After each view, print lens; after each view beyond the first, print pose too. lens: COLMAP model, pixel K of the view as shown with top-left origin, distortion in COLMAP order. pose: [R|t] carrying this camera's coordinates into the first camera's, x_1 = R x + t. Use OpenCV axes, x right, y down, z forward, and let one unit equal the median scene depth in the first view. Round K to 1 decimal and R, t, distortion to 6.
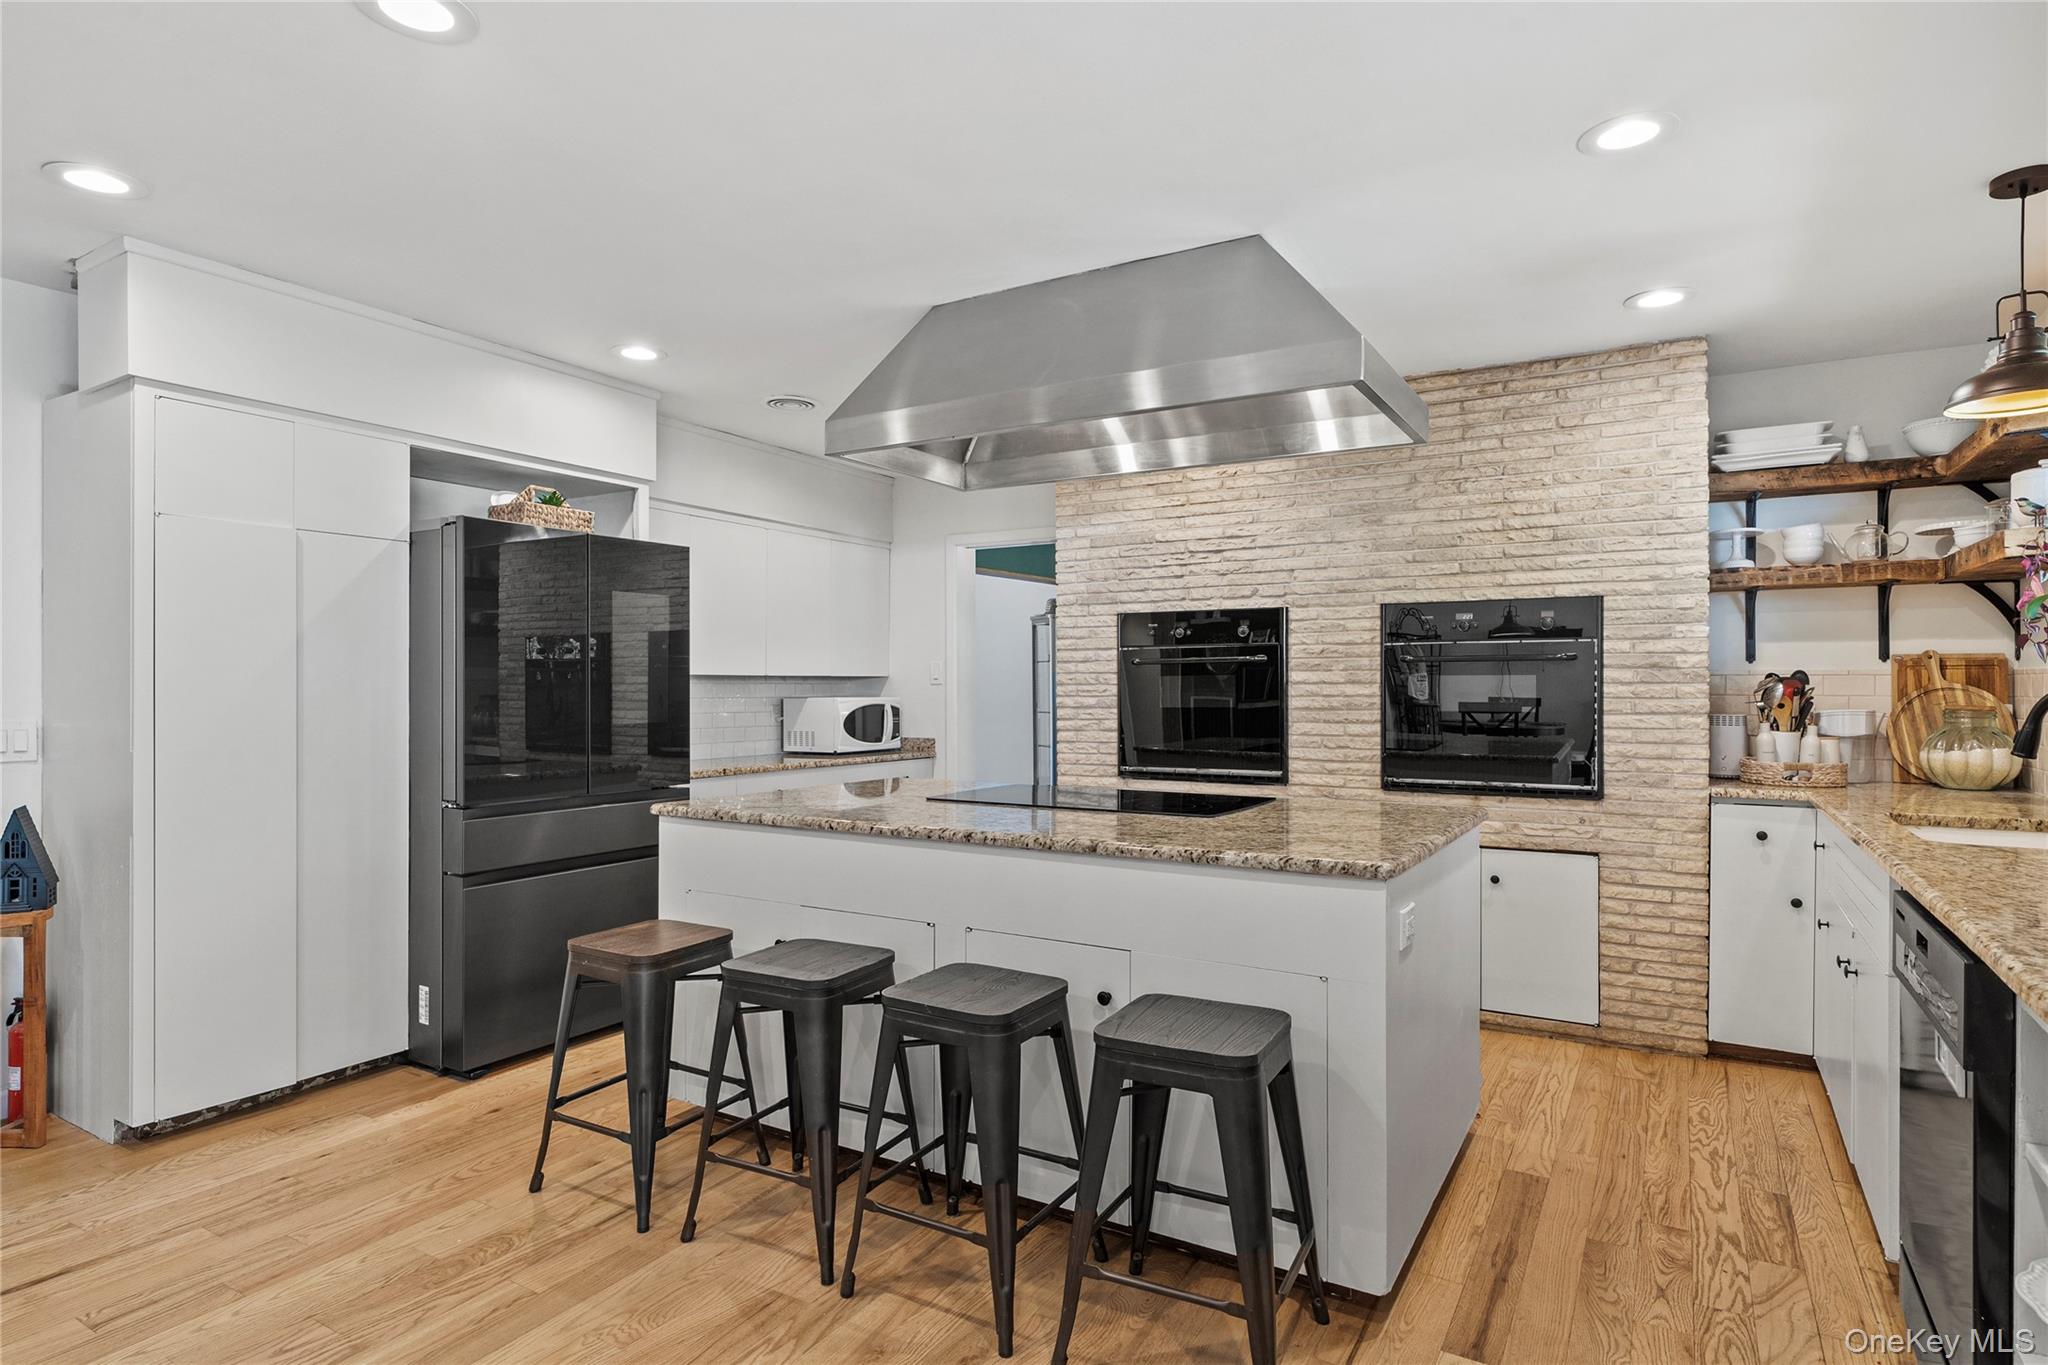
lens RADIAL K [[1103.2, 0, 1024.0], [0, 1103.2, 682.5], [0, 0, 1]] dist [0.002917, 0.000353]
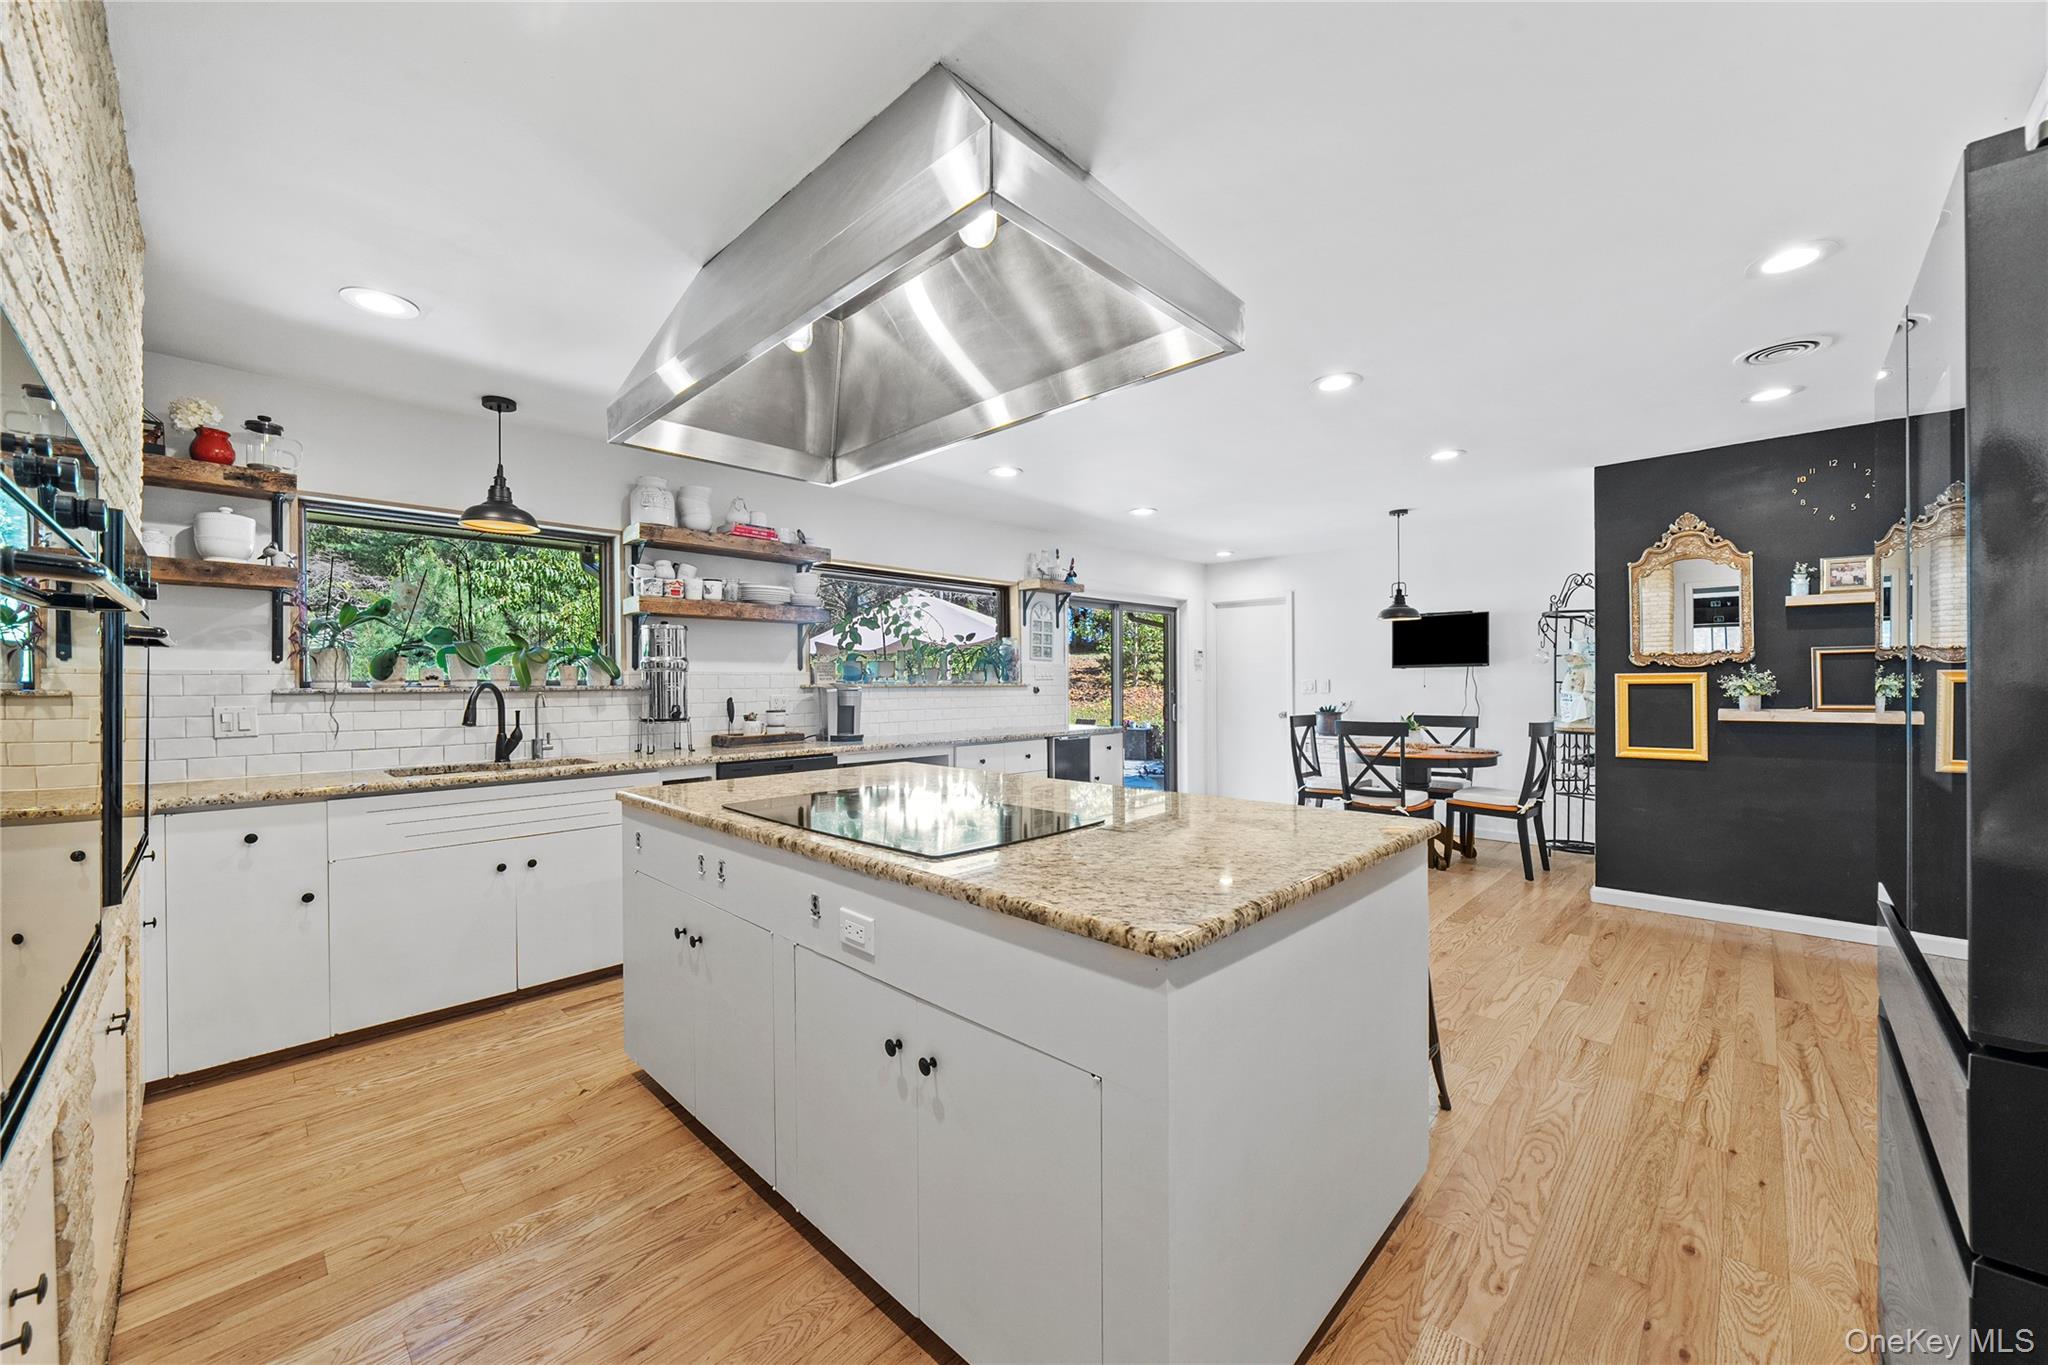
lens RADIAL K [[769.8, 0, 1020.1], [0, 769.8, 684.7], [0, 0, 1]] dist [-0.002457, -0.000176]
pose [[-0.974048, 0.005966, 0.226264, -0.131664], [0.006267, 0.999980, 0.000612, 0.005938], [-0.226256, 0.002014, -0.974066, 1.323194]]
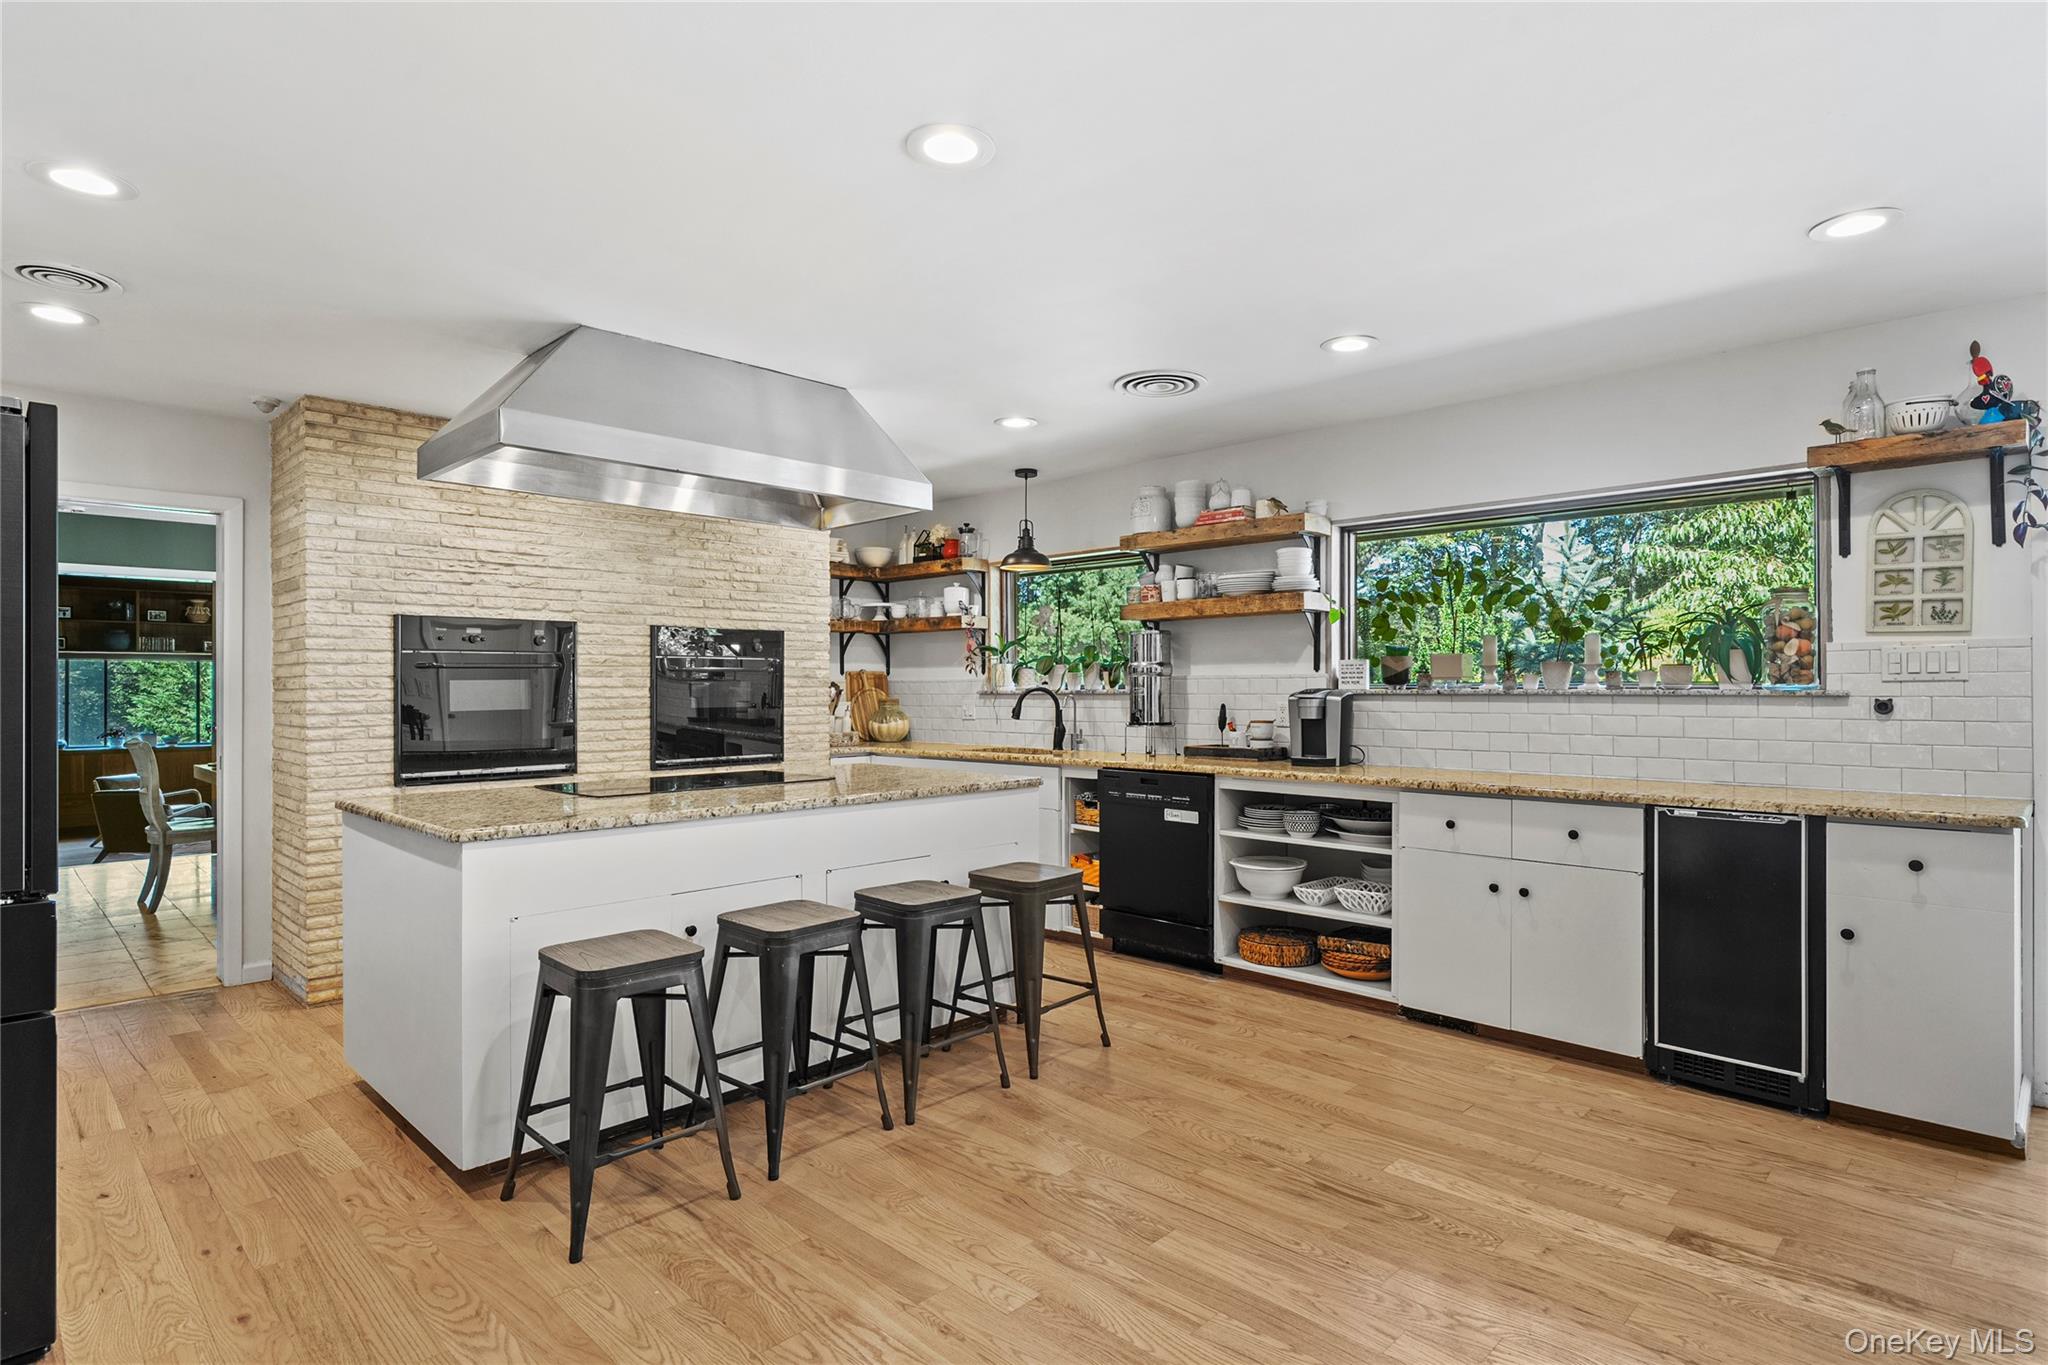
lens RADIAL K [[1052.3, 0, 1024.0], [0, 1052.3, 682.5], [0, 0, 1]] dist [0.007497, 0.000655]
pose [[0.234616, 0.004422, 0.972078, -0.825144], [0.000831, 0.999988, -0.004749, 0.001445], [-0.972088, 0.001922, 0.234610, 0.315639]]
